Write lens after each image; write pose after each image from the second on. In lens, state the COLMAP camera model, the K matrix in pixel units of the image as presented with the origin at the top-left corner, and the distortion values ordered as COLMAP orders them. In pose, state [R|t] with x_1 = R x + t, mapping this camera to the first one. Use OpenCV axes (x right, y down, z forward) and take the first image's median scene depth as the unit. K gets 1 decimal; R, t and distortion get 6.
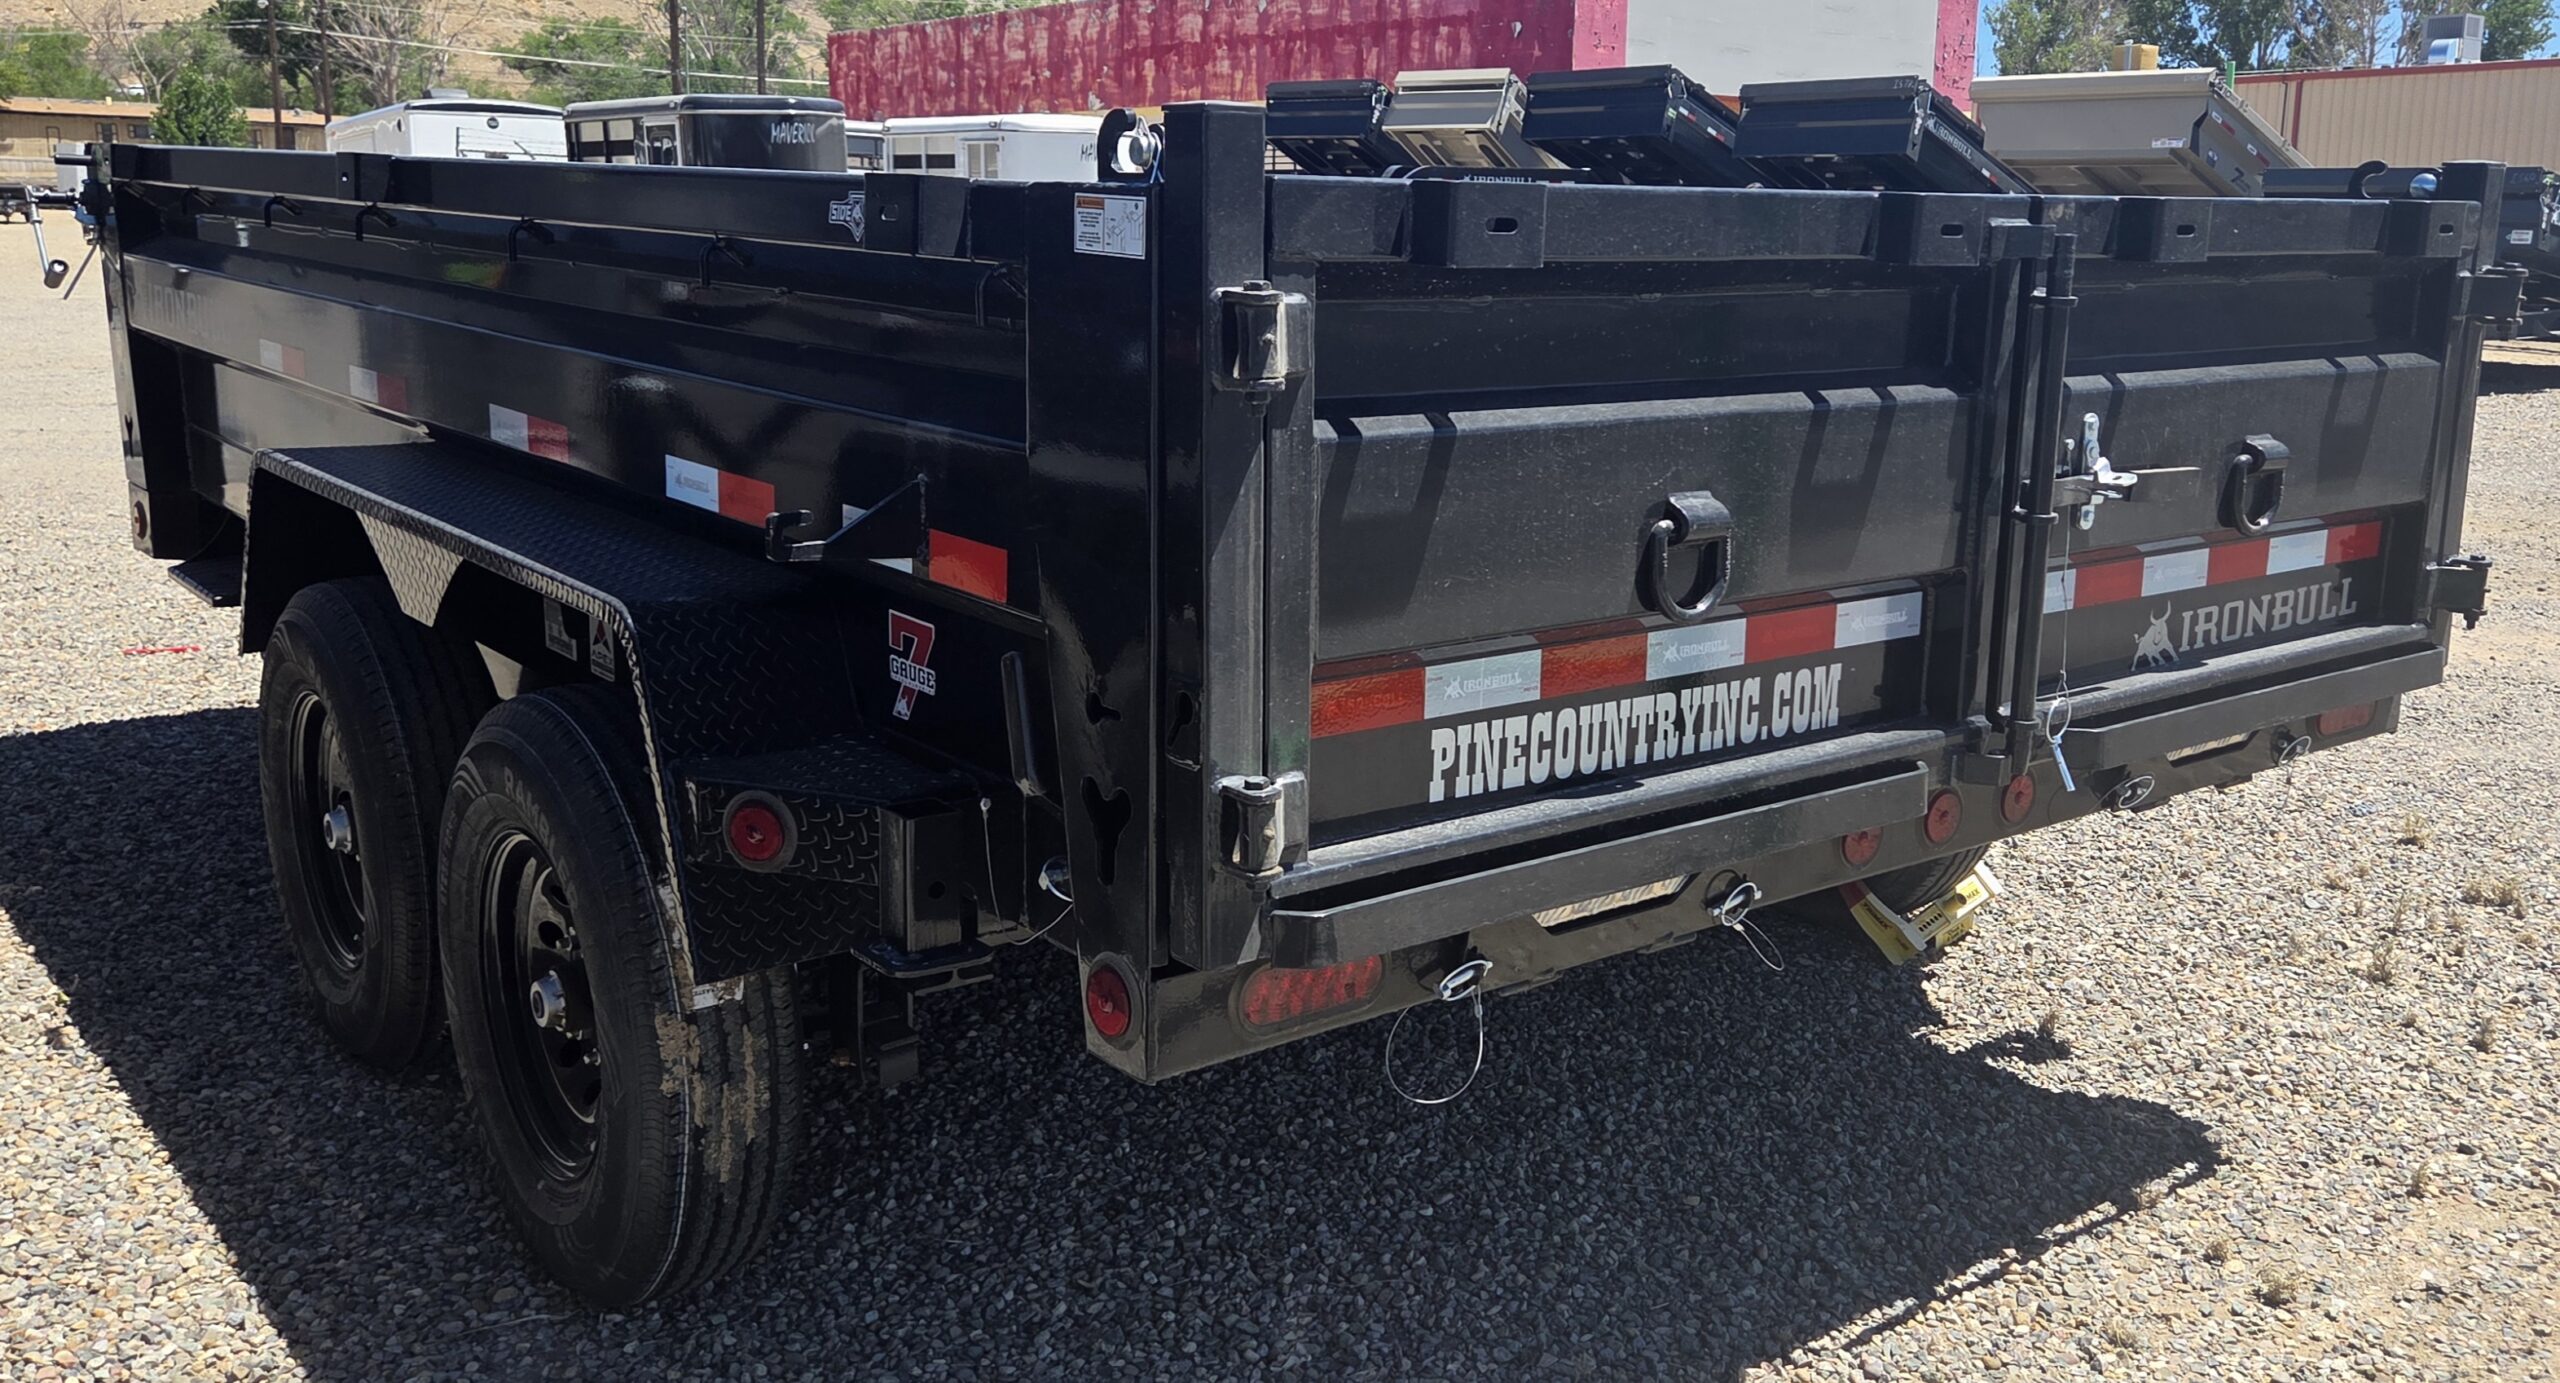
lens RADIAL K [[2260.4, 0, 1281.0], [0, 2260.4, 681.9], [0, 0, 1]] dist [0.057263, -0.000566]
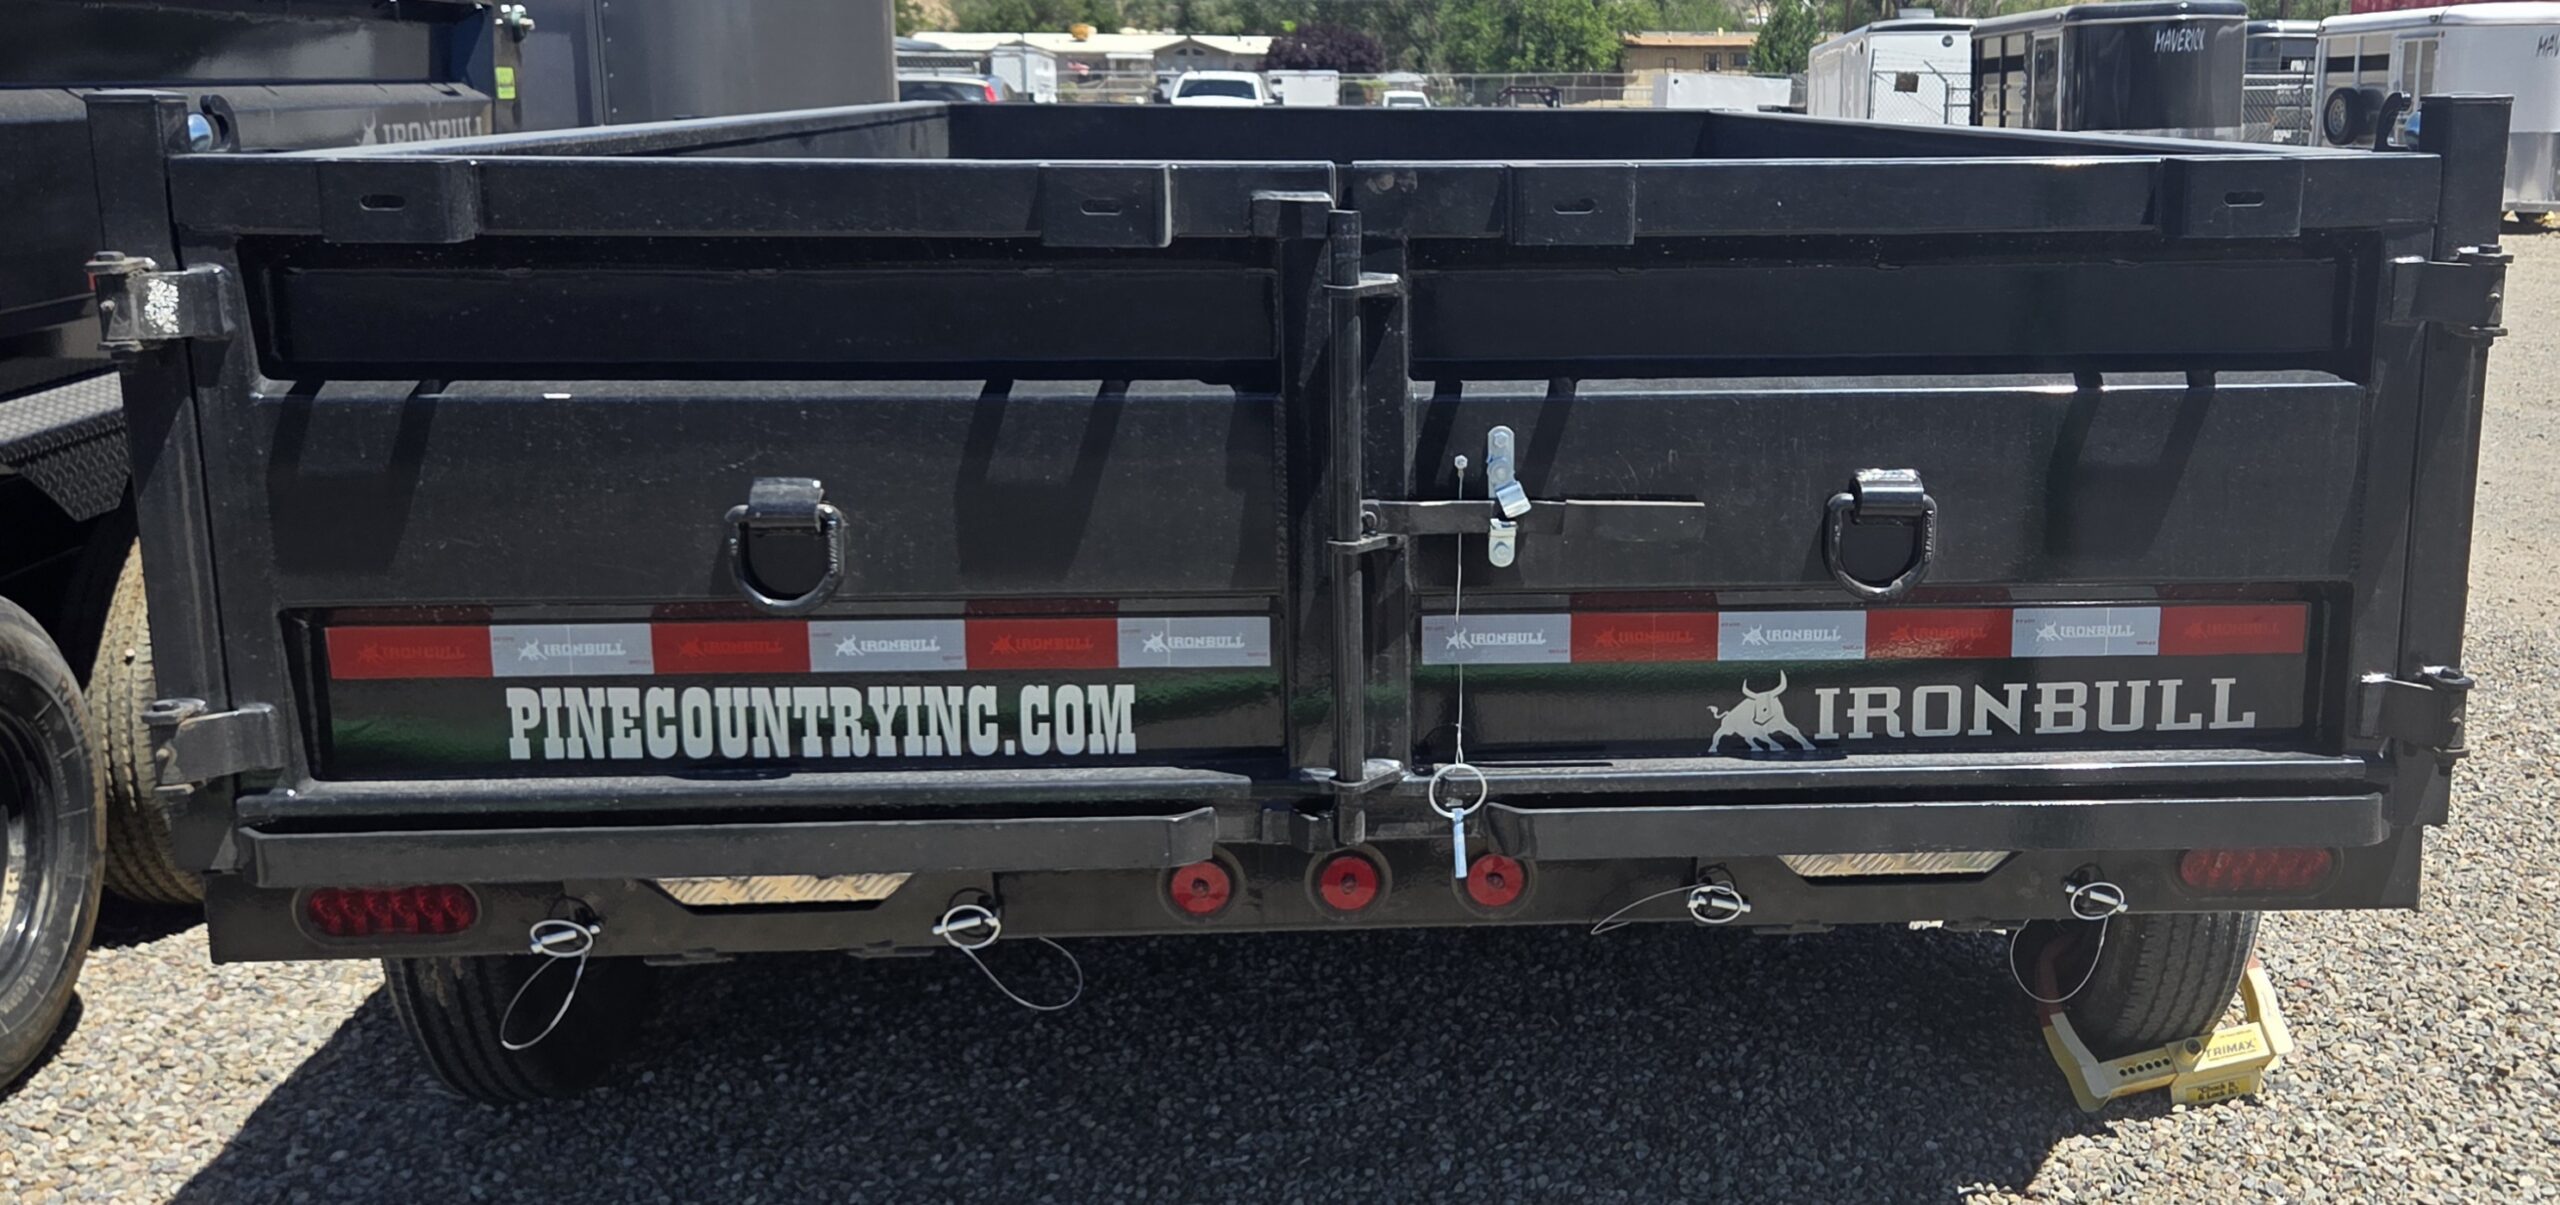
lens RADIAL K [[2289.2, 0, 1283.9], [0, 2289.2, 594.4], [0, 0, 1]] dist [0.060965, -0.009626]
pose [[0.804636, 0.106465, -0.584146, 0.844082], [-0.108286, 0.993607, 0.031933, -0.081536], [0.583811, 0.037561, 0.811020, 0.313758]]
